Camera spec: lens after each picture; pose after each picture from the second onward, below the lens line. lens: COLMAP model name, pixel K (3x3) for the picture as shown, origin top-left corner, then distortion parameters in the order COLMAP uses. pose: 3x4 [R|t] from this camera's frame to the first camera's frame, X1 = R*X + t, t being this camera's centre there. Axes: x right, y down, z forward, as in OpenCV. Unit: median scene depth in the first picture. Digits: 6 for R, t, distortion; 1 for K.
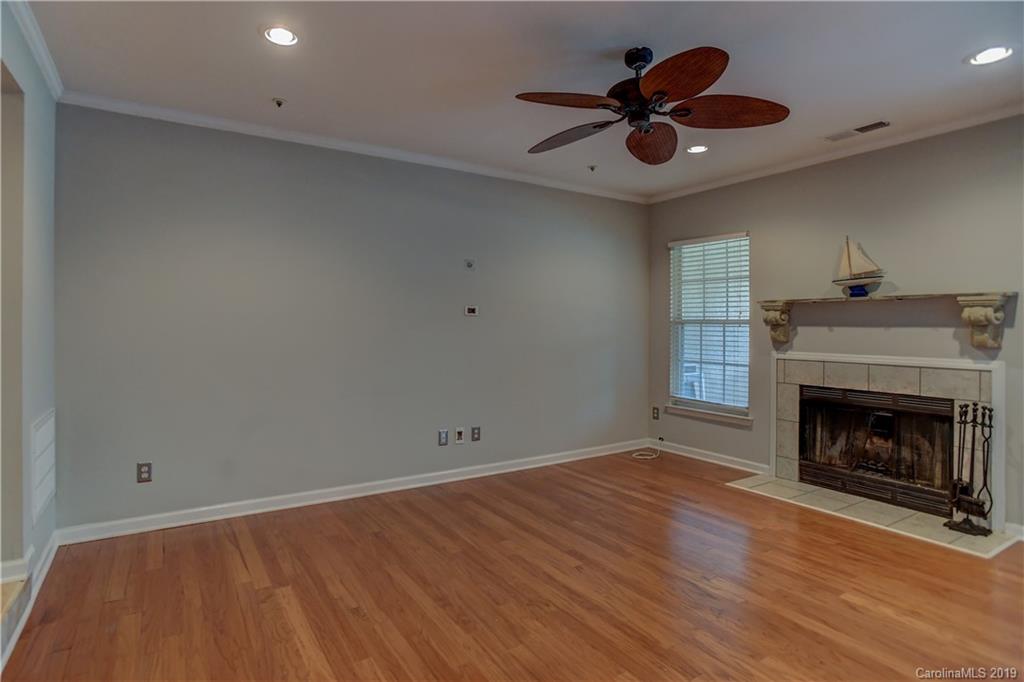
lens RADIAL K [[510.0, 0, 509.4], [0, 510.0, 325.8], [0, 0, 1]] dist [-0.037029, 0.019870]
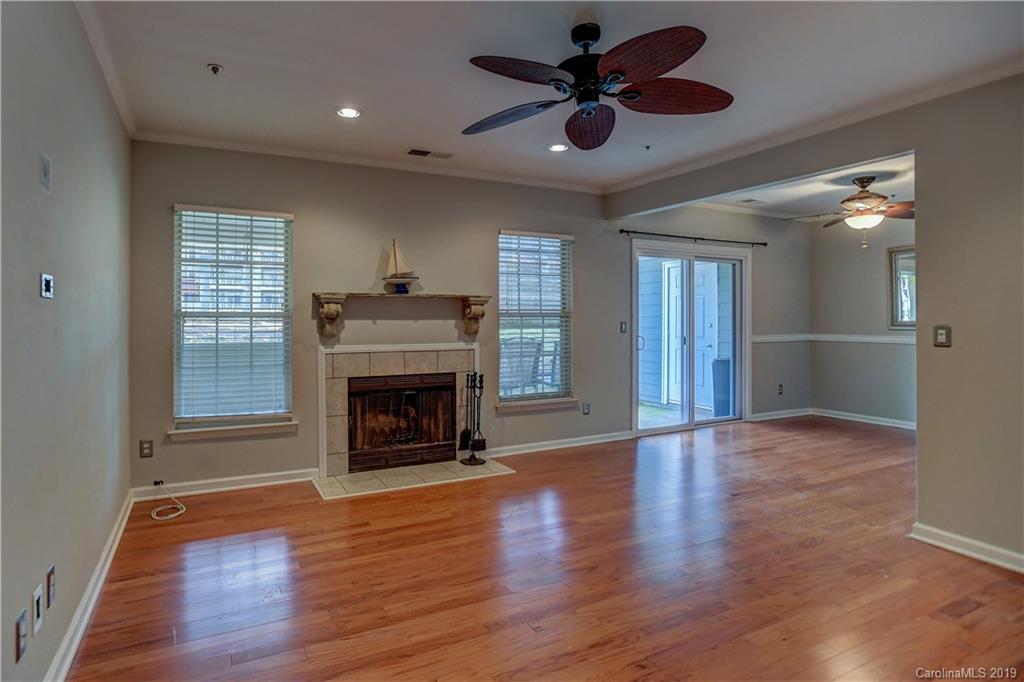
lens RADIAL K [[528.8, 0, 438.1], [0, 528.8, 316.6], [0, 0, 1]] dist [-0.044532, 0.000295]
pose [[0.174332, -0.000351, 0.984687, -0.471505], [0.004072, 0.999992, -0.000364, -0.004183], [-0.984679, 0.004073, 0.174332, 0.697128]]
